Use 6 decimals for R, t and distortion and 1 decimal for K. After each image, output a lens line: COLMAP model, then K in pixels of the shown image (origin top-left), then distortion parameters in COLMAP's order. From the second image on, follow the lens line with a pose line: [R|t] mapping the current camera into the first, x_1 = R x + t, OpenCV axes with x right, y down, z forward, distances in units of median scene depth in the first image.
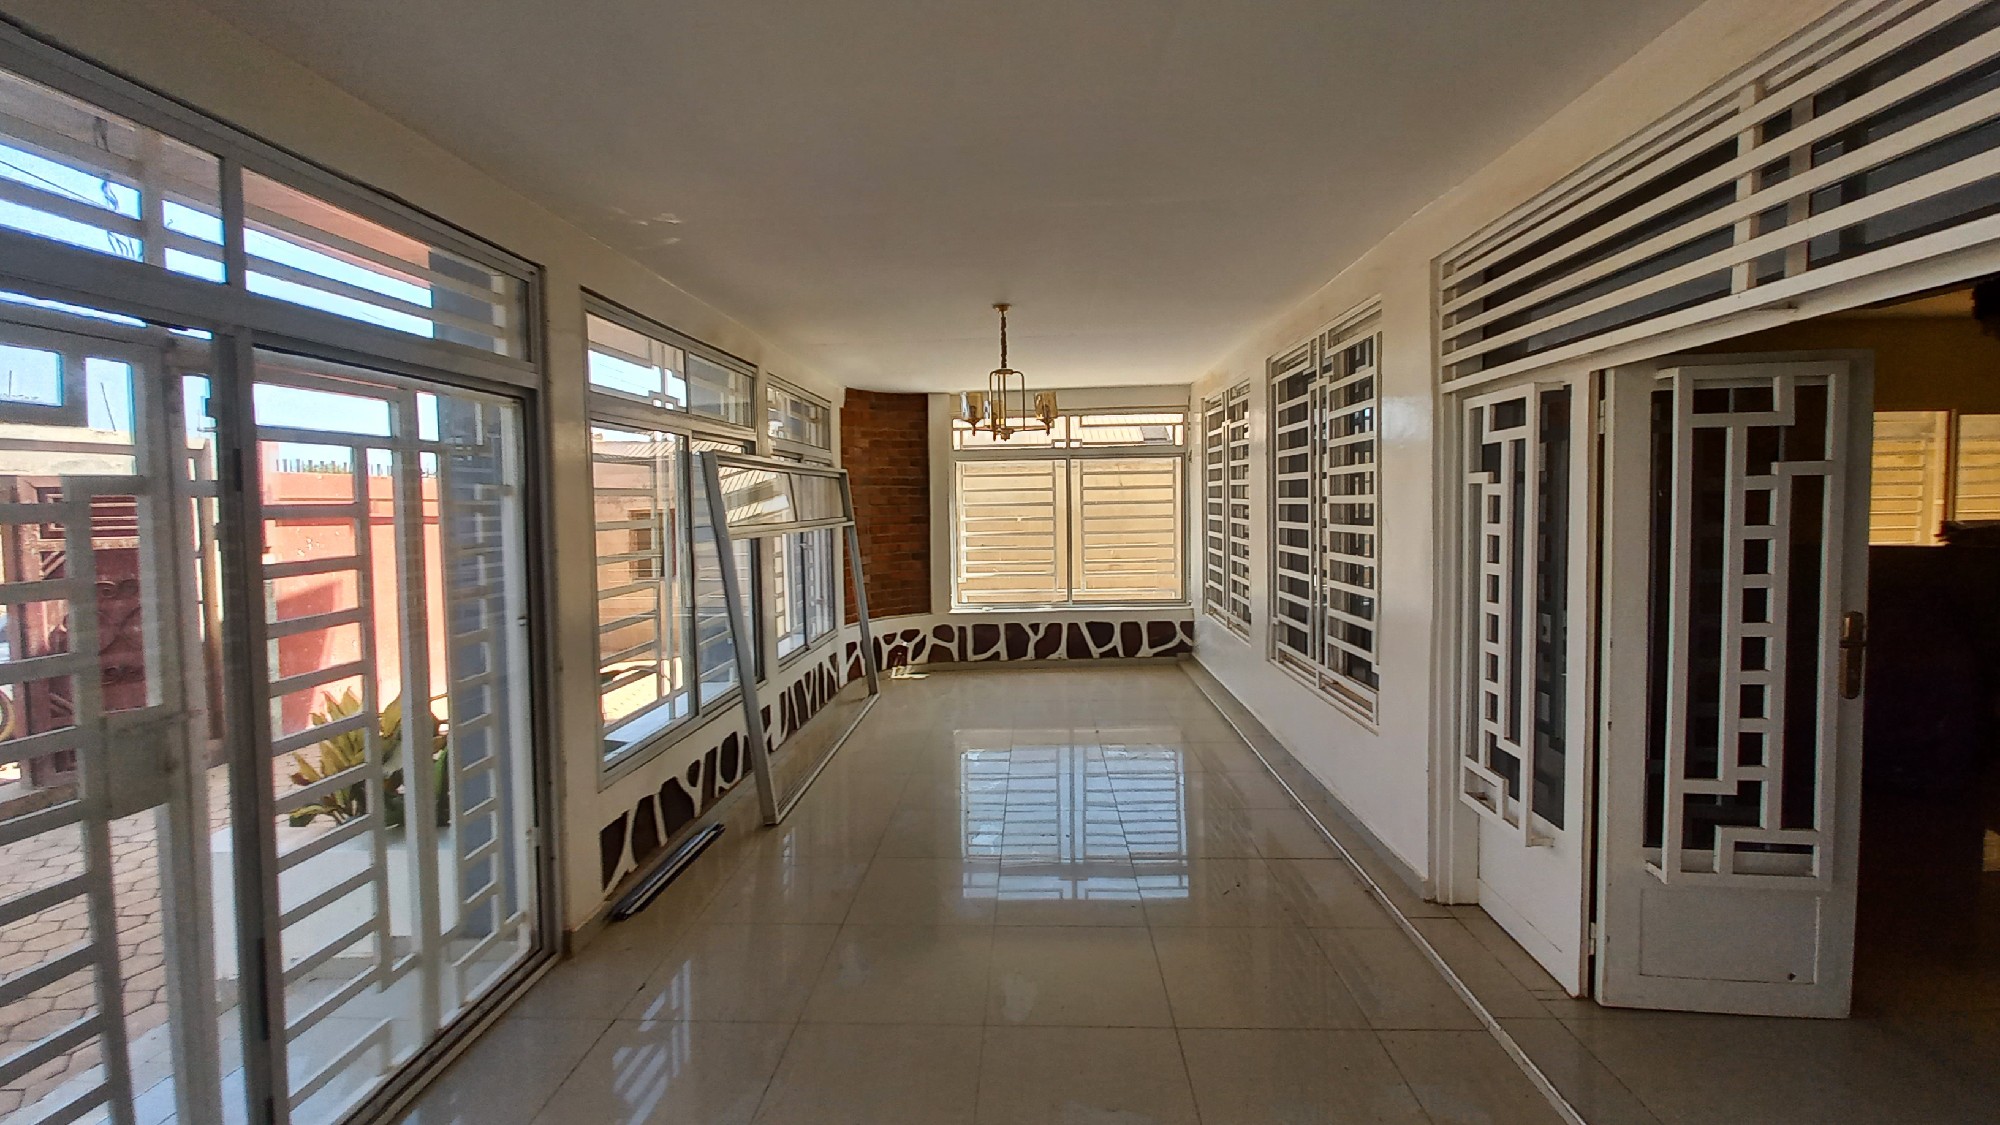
lens RADIAL K [[822.7, 0, 1003.0], [0, 822.7, 515.0], [0, 0, 1]] dist [-0.003596, -0.000558]
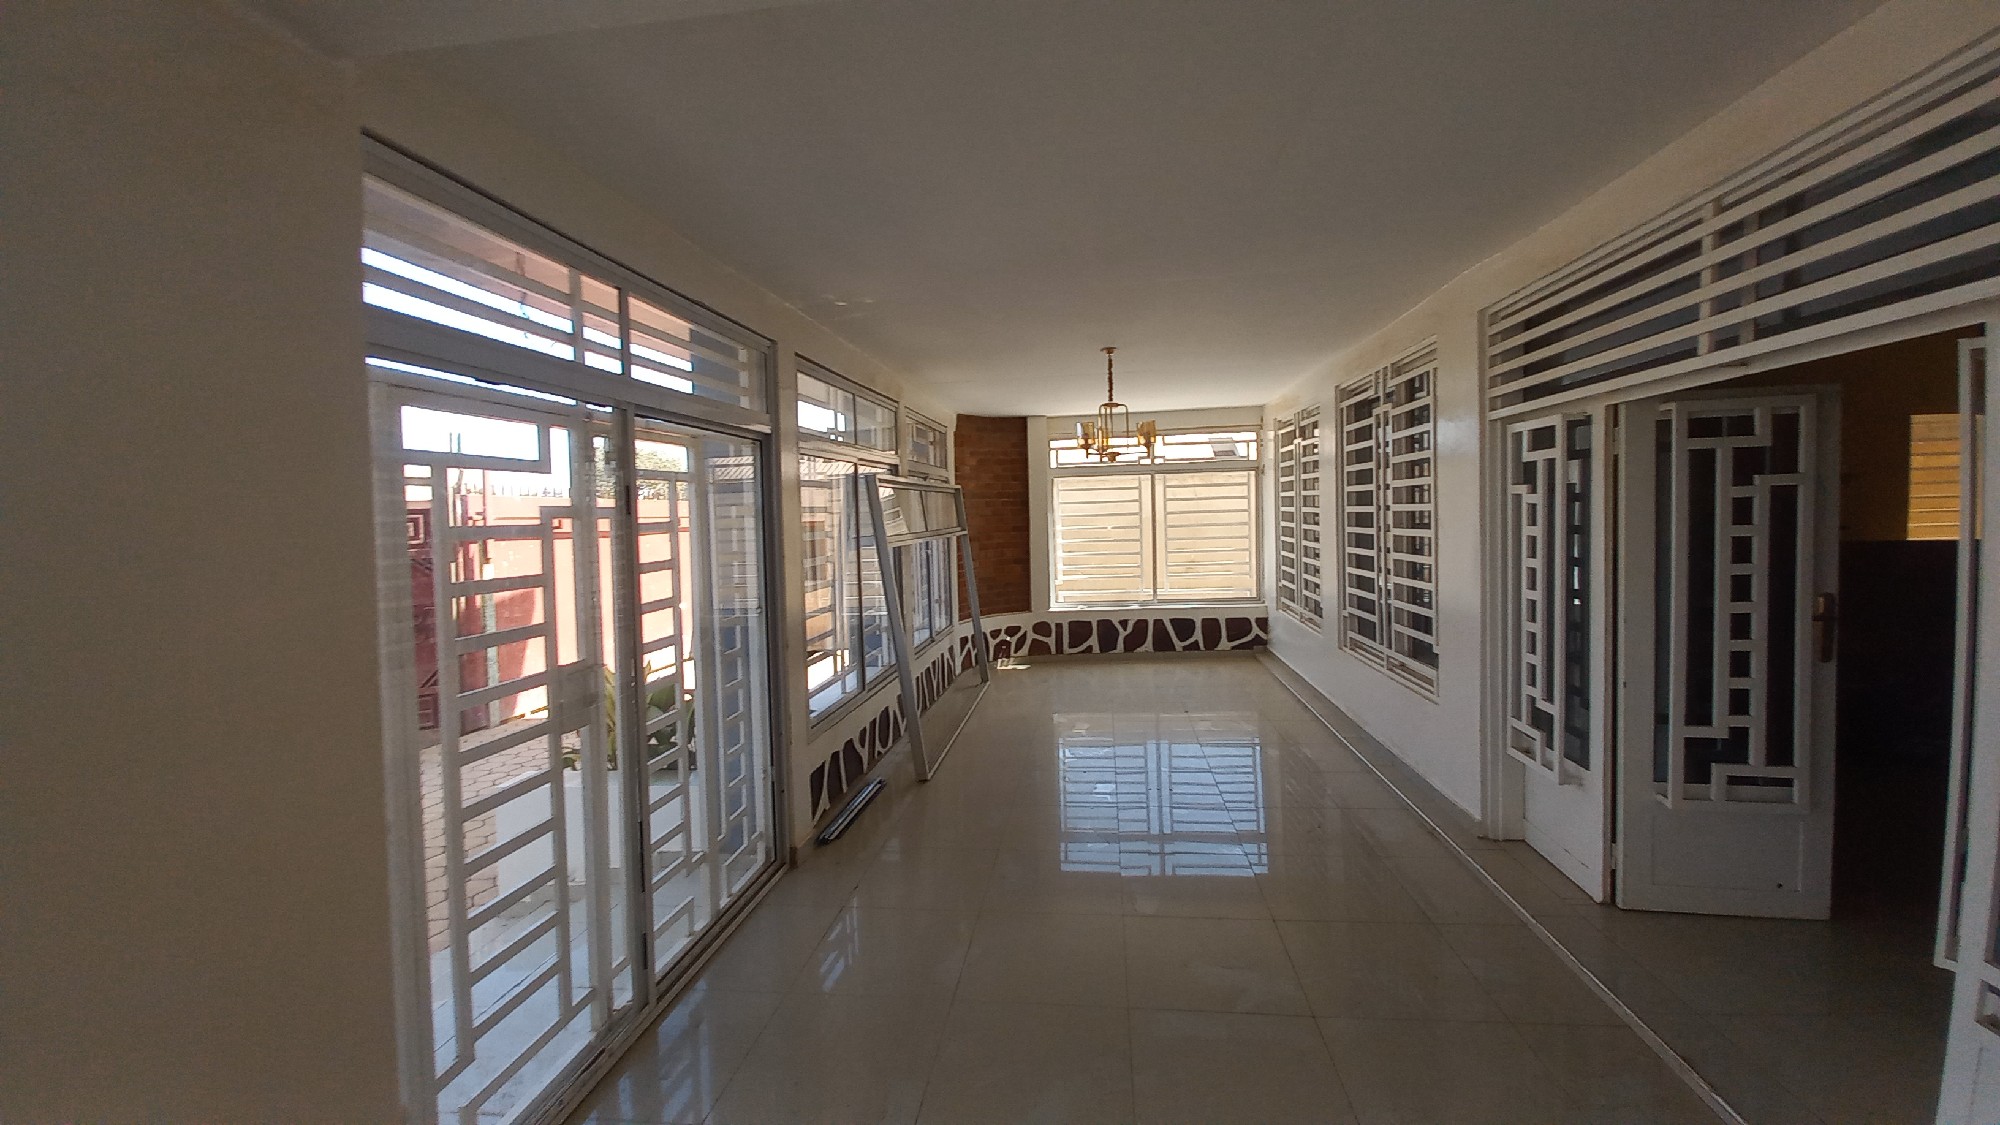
lens RADIAL K [[806.7, 0, 1005.4], [0, 806.7, 530.4], [0, 0, 1]] dist [0.021693, -0.016080]
pose [[0.997607, -0.011636, -0.068160, -0.096451], [0.012104, 0.999906, 0.006455, -0.000903], [0.068079, -0.007265, 0.997653, -0.241464]]
